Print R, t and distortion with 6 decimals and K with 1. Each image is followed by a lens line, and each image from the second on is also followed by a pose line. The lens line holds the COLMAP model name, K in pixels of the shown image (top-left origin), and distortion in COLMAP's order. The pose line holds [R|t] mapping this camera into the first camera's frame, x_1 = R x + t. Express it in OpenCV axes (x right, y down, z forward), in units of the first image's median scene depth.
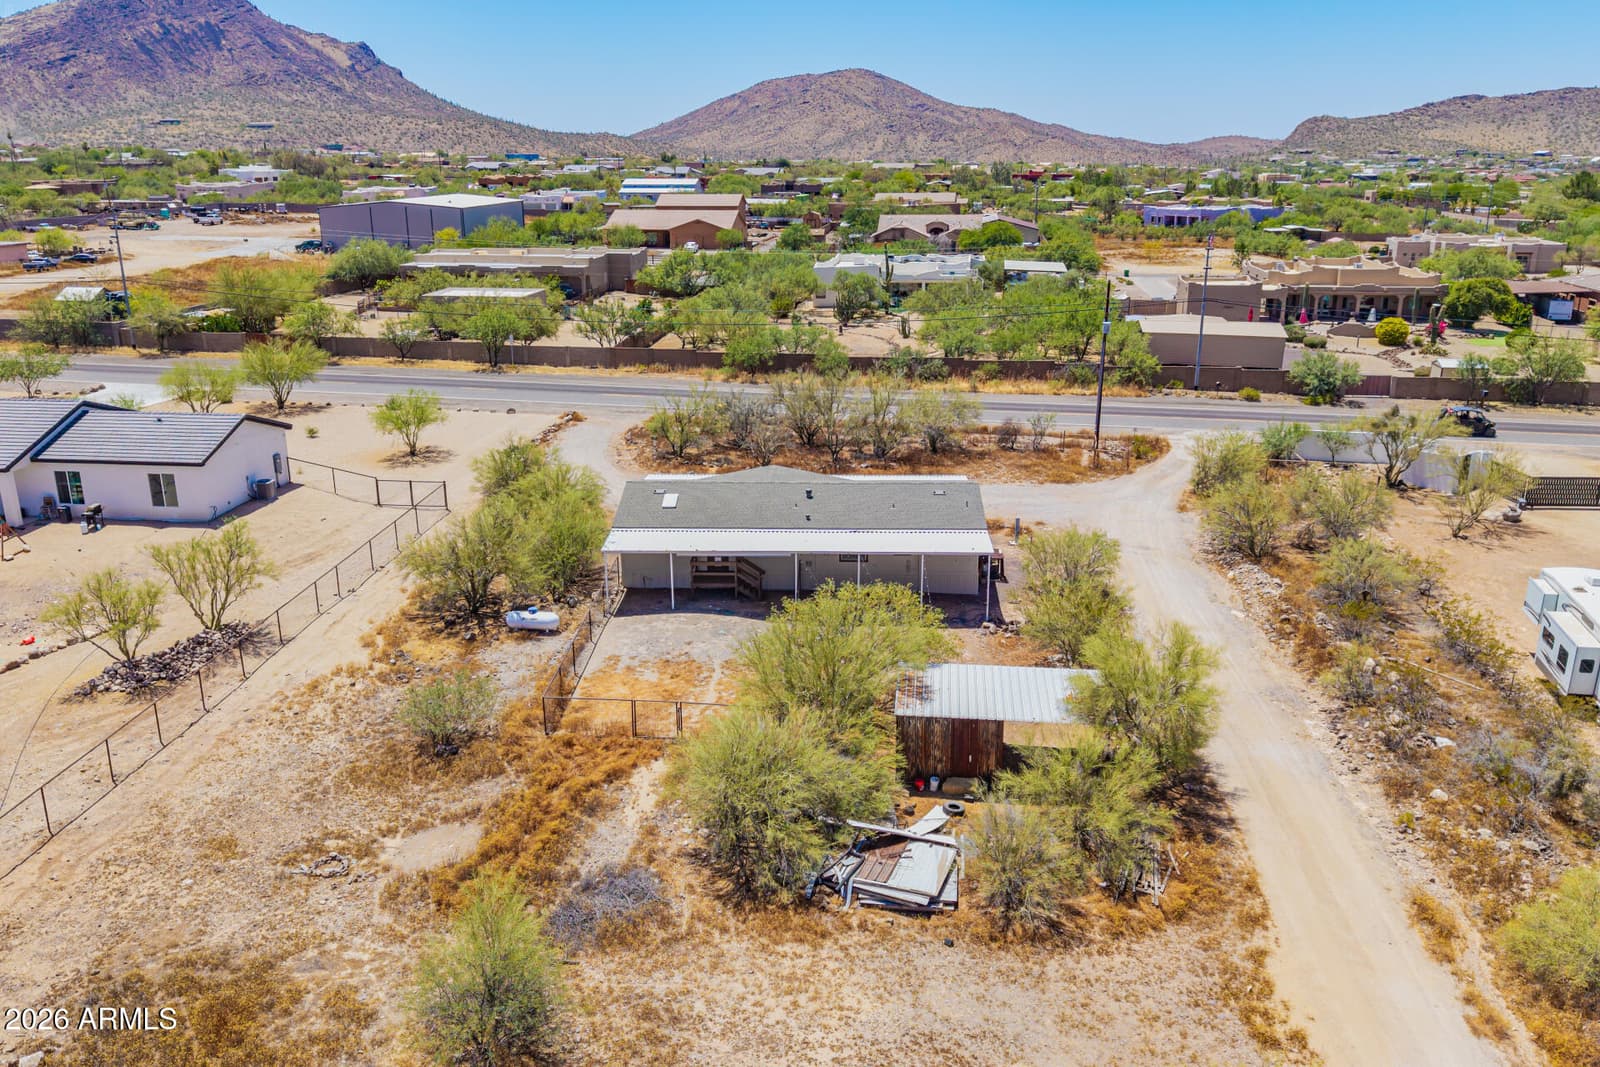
lens RADIAL K [[1269.5, 0, 782.8], [0, 1269.5, 527.2], [0, 0, 1]] dist [0.034224, -0.031422]
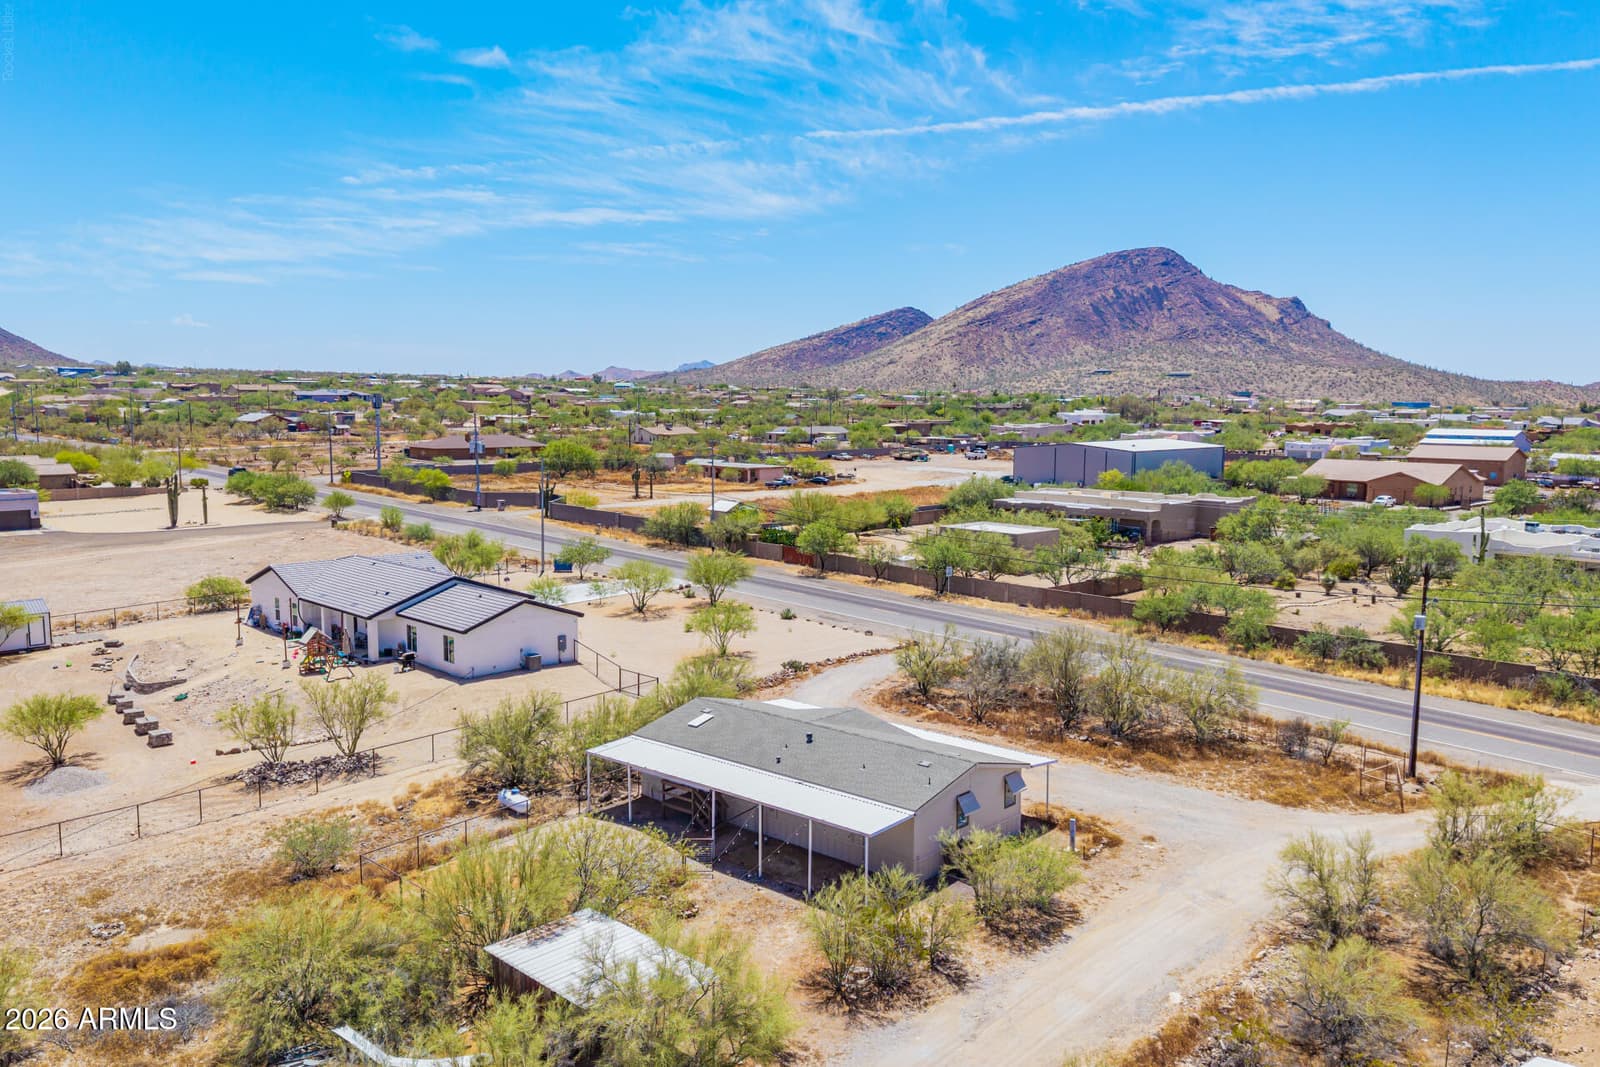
lens RADIAL K [[1268.9, 0, 799.7], [0, 1268.9, 514.1], [0, 0, 1]] dist [-0.000546, -0.012308]
pose [[0.773418, 0.066208, -0.630430, 0.277572], [-0.187061, 0.974079, -0.127190, -0.031472], [0.605668, 0.216300, 0.765755, 0.103361]]
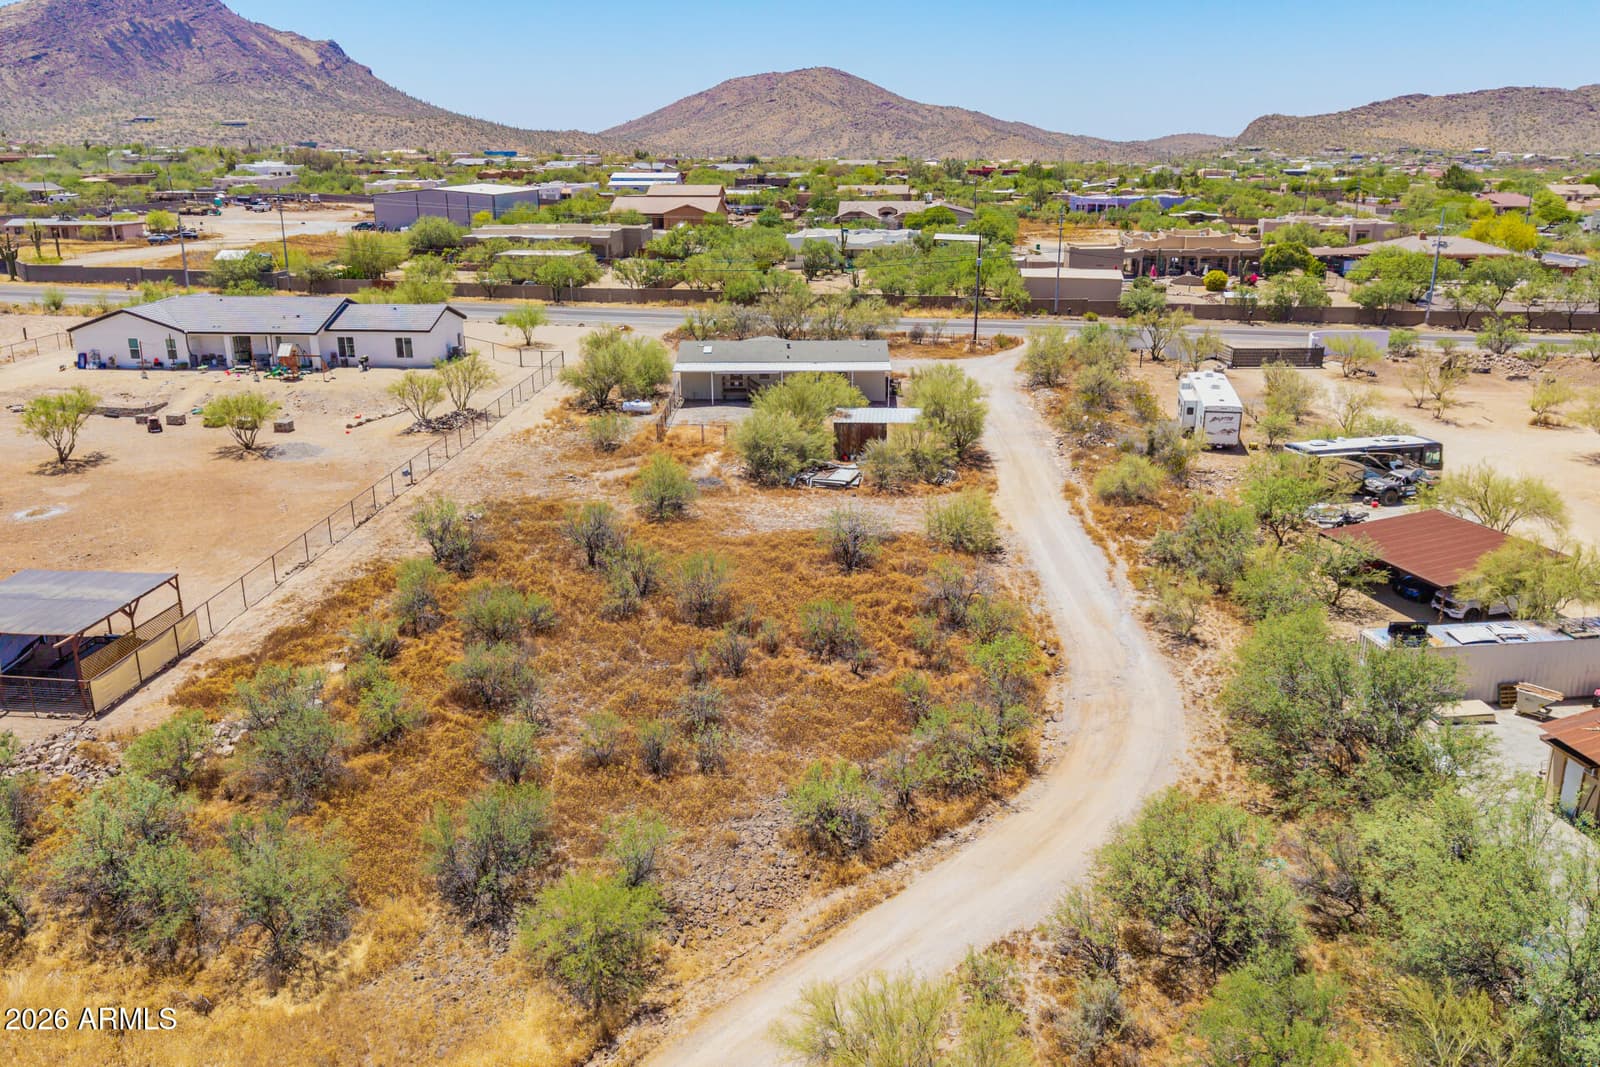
lens RADIAL K [[1286.2, 0, 783.7], [0, 1286.2, 514.7], [0, 0, 1]] dist [0.035762, -0.035270]
pose [[0.999665, -0.007139, 0.024863, -0.013678], [0.007403, 0.999917, -0.010517, 0.102020], [-0.024786, 0.010697, 0.999636, -0.341019]]
